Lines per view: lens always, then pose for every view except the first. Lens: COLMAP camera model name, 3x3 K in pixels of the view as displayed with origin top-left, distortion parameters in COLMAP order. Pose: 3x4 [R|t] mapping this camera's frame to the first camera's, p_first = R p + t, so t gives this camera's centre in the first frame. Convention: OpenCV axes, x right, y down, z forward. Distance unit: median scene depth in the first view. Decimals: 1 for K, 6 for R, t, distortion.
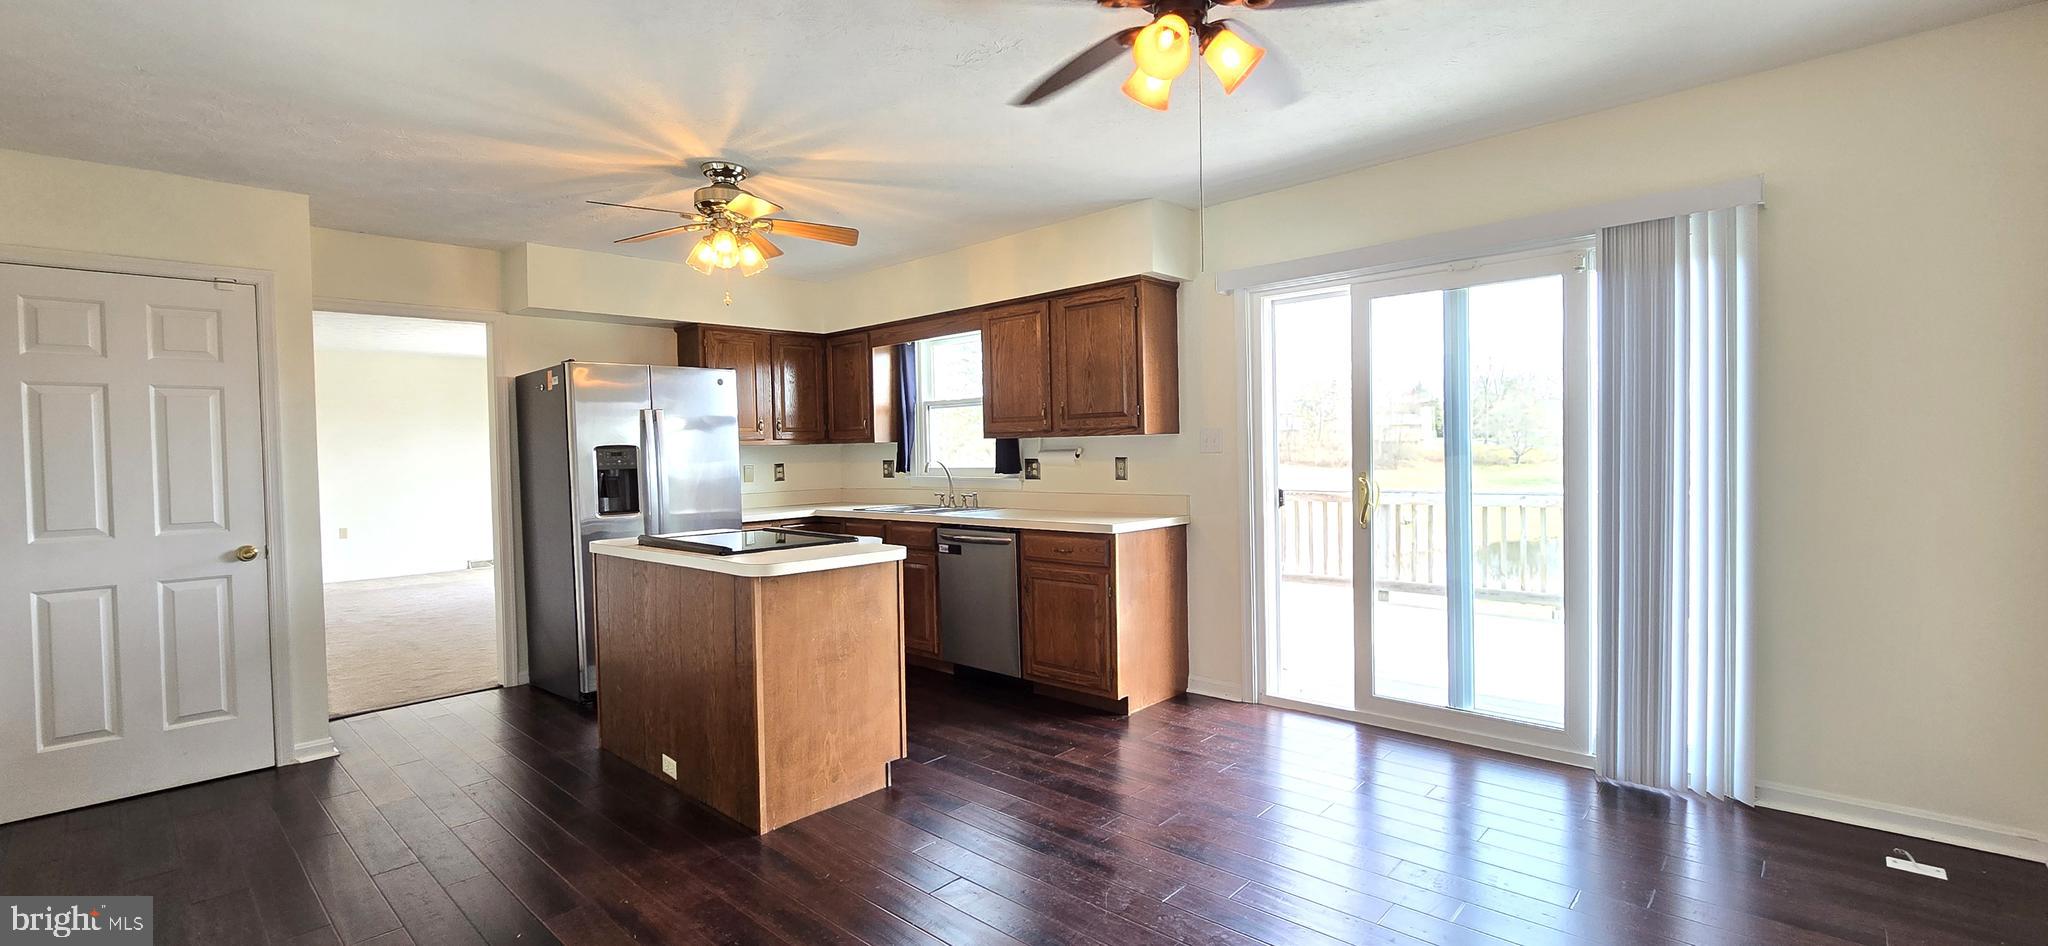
lens RADIAL K [[863.0, 0, 1041.1], [0, 863.0, 465.7], [0, 0, 1]] dist [-0.002716, -0.000797]
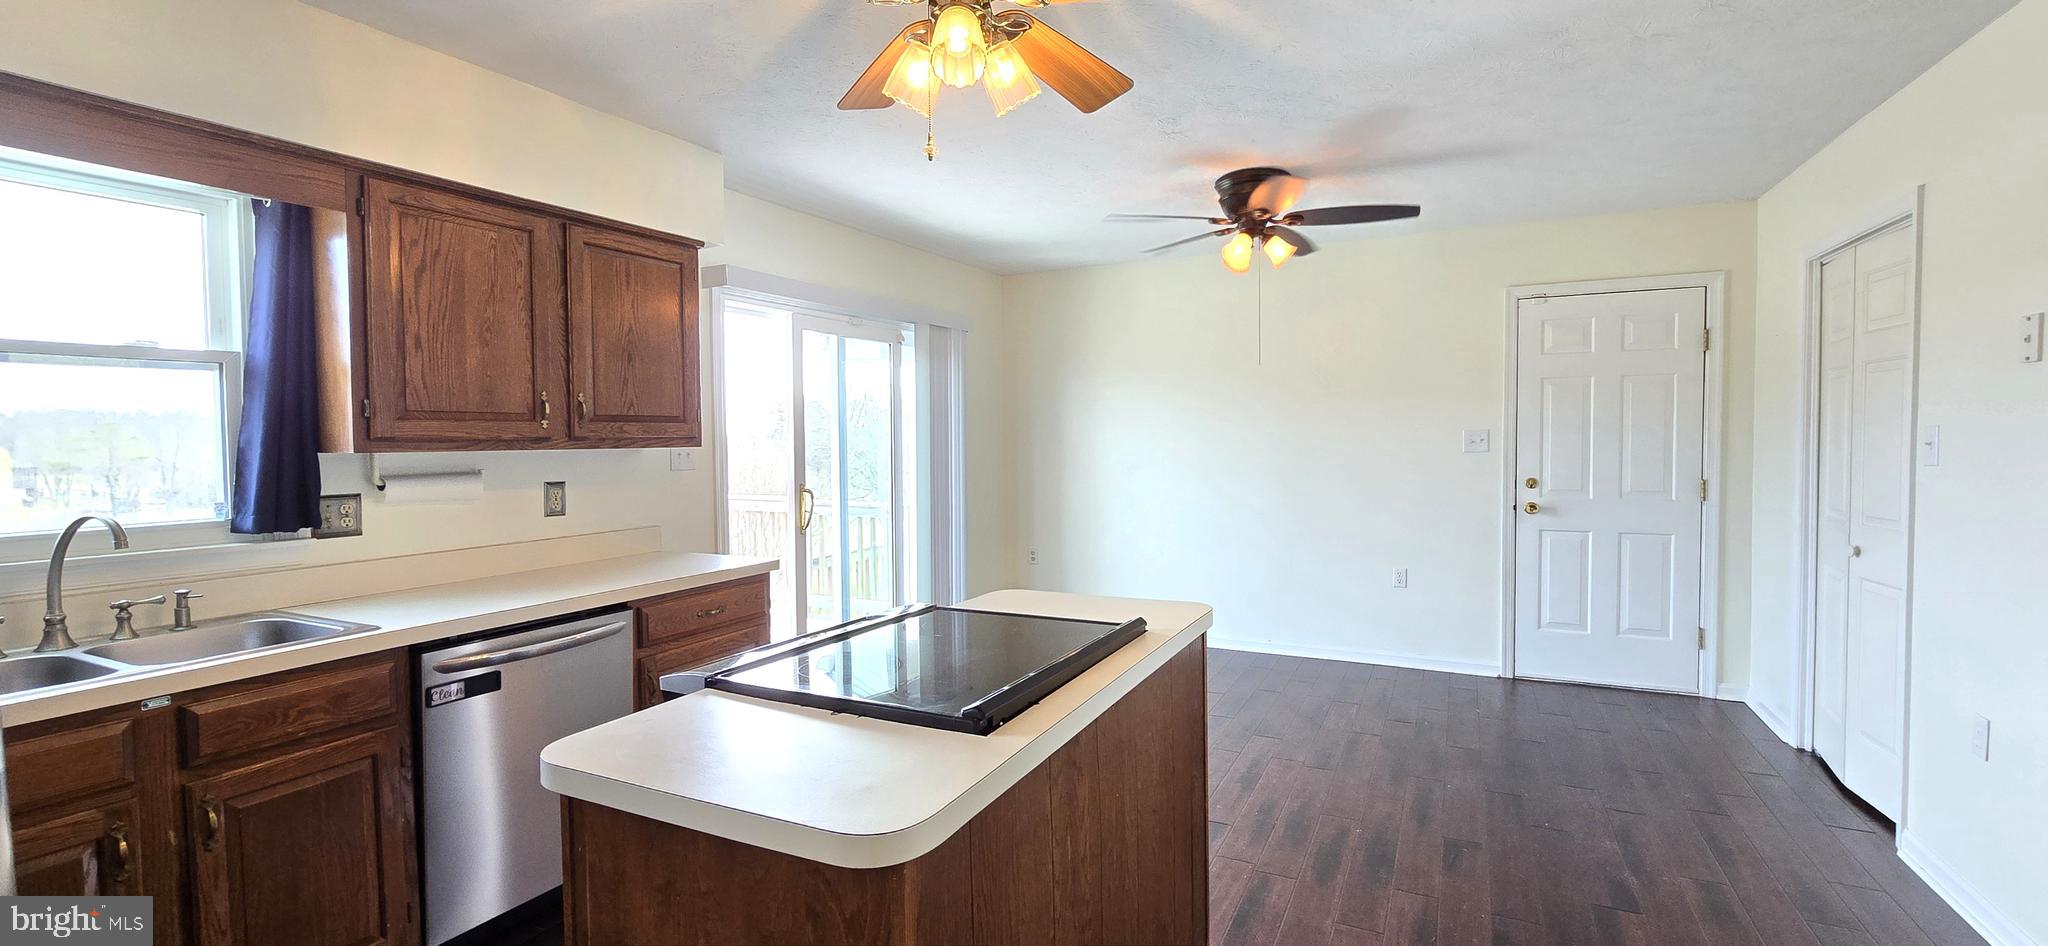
lens RADIAL K [[863.0, 0, 1041.1], [0, 863.0, 465.7], [0, 0, 1]] dist [-0.002716, -0.000797]
pose [[-0.283613, -0.012035, 0.958863, -0.719618], [0.033751, 0.999176, 0.022524, -0.026822], [-0.958345, 0.038751, -0.282973, 0.932772]]
